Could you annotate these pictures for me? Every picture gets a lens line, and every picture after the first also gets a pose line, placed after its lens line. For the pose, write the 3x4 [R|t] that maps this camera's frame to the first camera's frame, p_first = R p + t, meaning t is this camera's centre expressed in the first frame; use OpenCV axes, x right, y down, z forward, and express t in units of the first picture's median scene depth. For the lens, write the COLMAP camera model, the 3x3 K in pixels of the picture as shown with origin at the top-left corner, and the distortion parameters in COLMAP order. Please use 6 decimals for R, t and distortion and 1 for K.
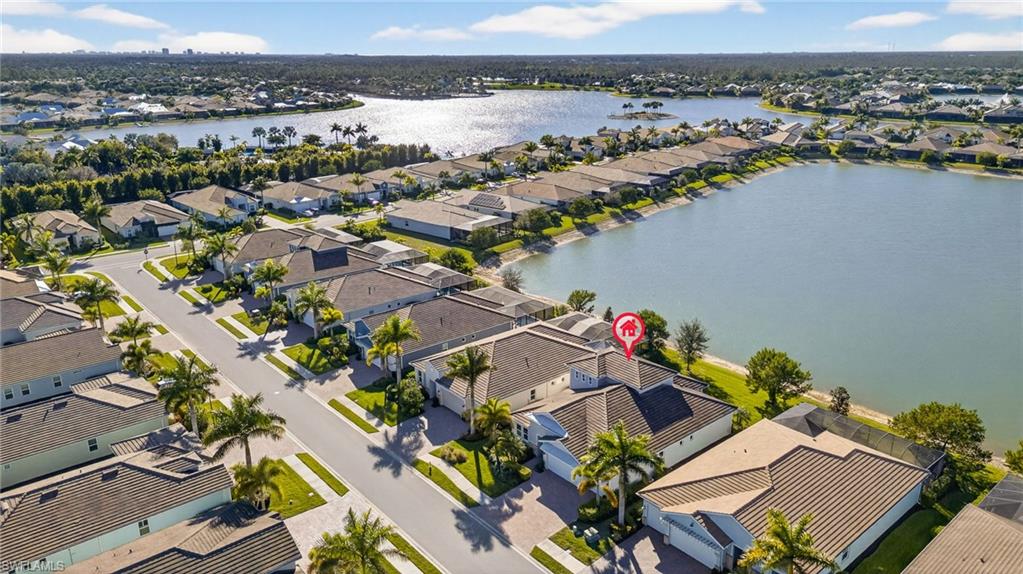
lens RADIAL K [[712.0, 0, 512.6], [0, 712.0, 285.7], [0, 0, 1]] dist [0.028844, -0.013415]
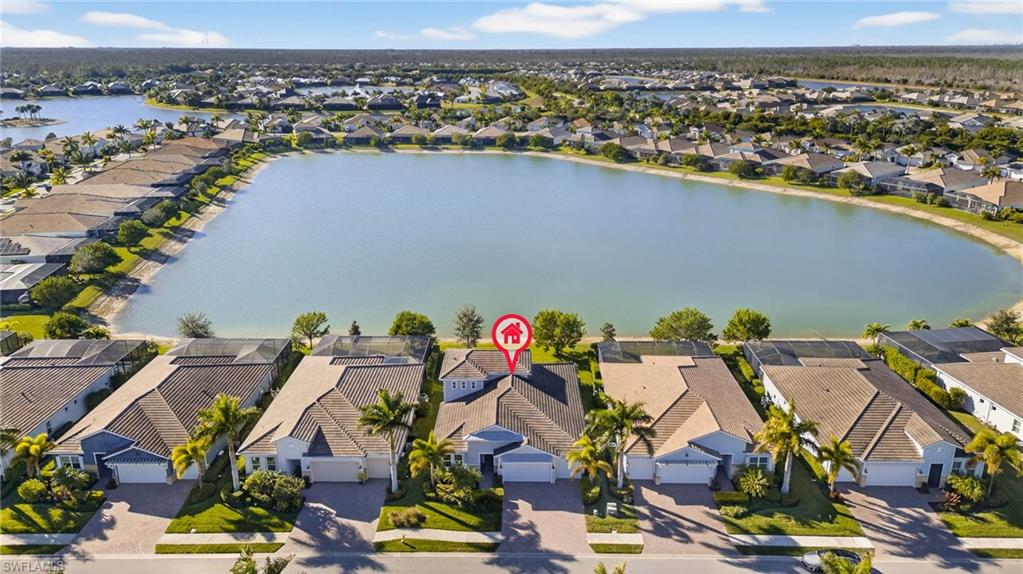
lens RADIAL K [[712.0, 0, 512.6], [0, 712.0, 282.8], [0, 0, 1]] dist [0.028844, -0.013415]
pose [[0.656697, -0.228881, 0.718584, -0.449007], [0.227537, 0.968563, 0.100562, -0.076441], [-0.719010, 0.097466, 0.688131, 0.235749]]
